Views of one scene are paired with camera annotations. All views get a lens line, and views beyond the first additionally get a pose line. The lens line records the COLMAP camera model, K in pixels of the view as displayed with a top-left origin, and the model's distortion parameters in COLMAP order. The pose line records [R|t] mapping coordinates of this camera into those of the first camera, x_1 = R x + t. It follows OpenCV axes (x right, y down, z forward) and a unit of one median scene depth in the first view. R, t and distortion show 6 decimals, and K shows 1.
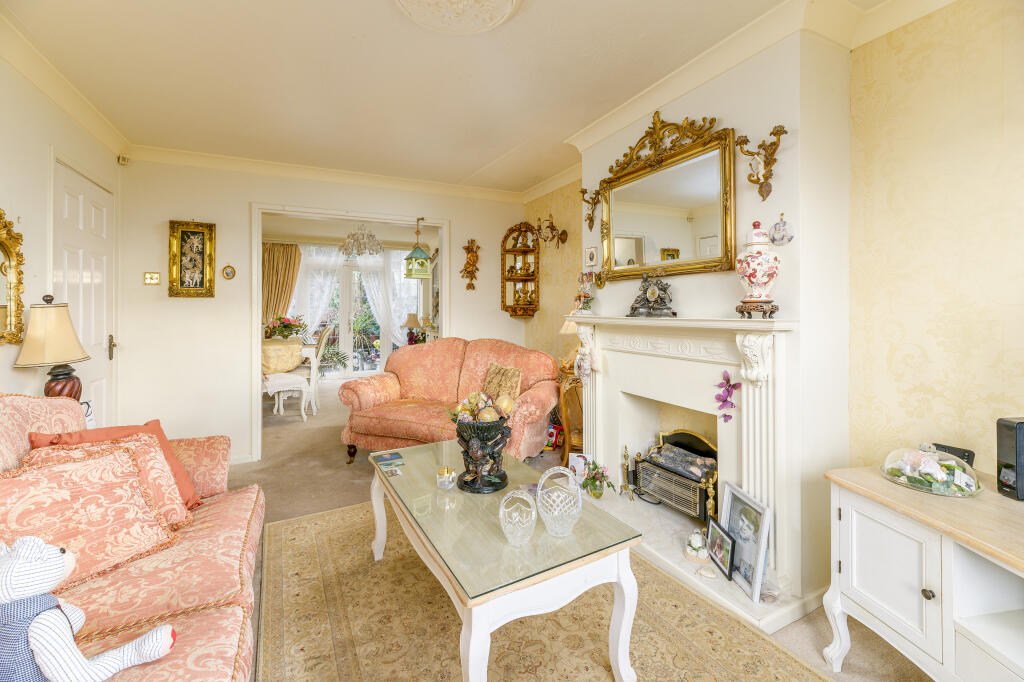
lens RADIAL K [[418.6, 0, 499.6], [0, 418.6, 308.6], [0, 0, 1]] dist [0.002244, 0.000240]
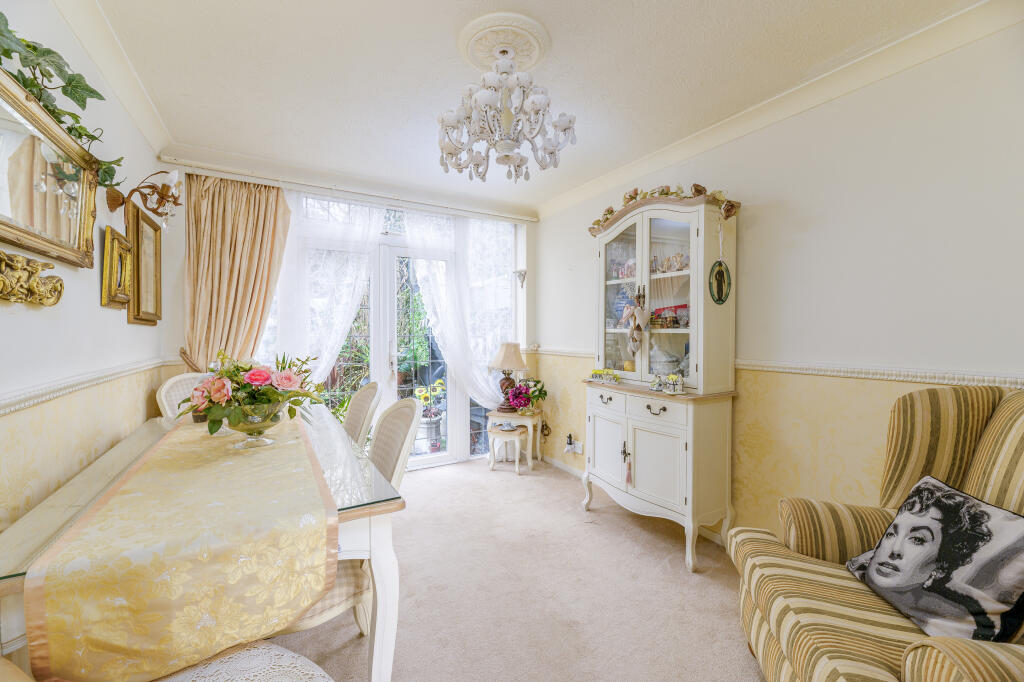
lens RADIAL K [[415.9, 0, 512.0], [0, 415.9, 341.0], [0, 0, 1]] dist [0.001439, 0.000073]
pose [[0.996794, 0.002278, 0.079977, -0.604406], [-0.004295, 0.999677, 0.025054, -0.008028], [-0.079894, -0.025317, 0.996482, 1.186263]]
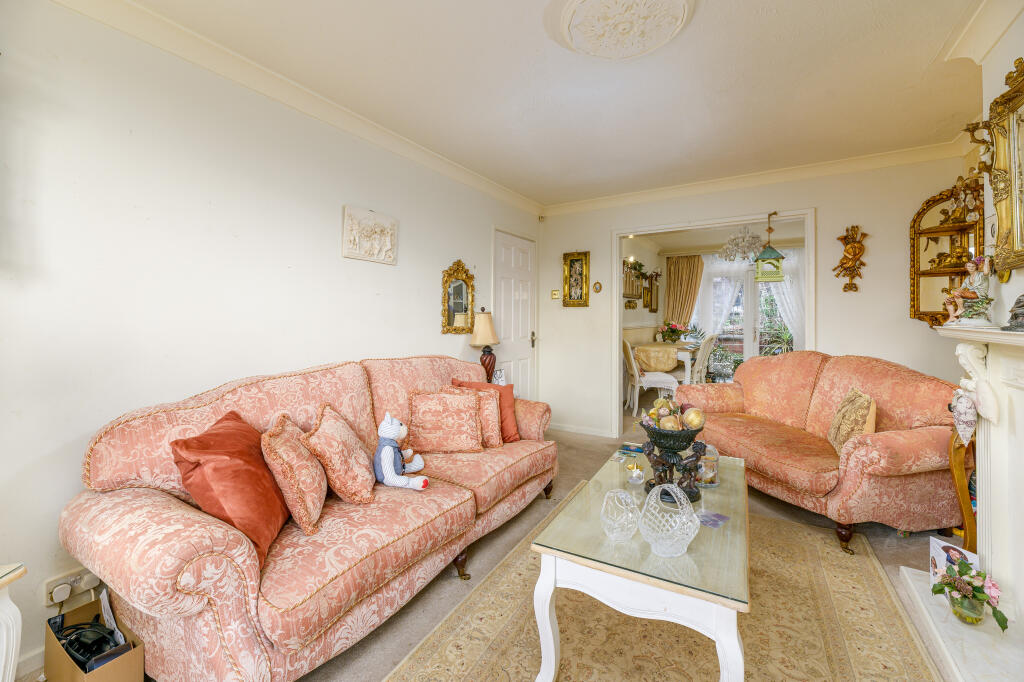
lens RADIAL K [[413.1, 0, 513.8], [0, 413.1, 314.8], [0, 0, 1]] dist [0.001306, 0.000137]
pose [[0.547637, 0.001583, -0.836715, 0.292322], [-0.003586, 0.999993, -0.000455, 0.000499], [0.836709, 0.003250, 0.547639, 0.082017]]
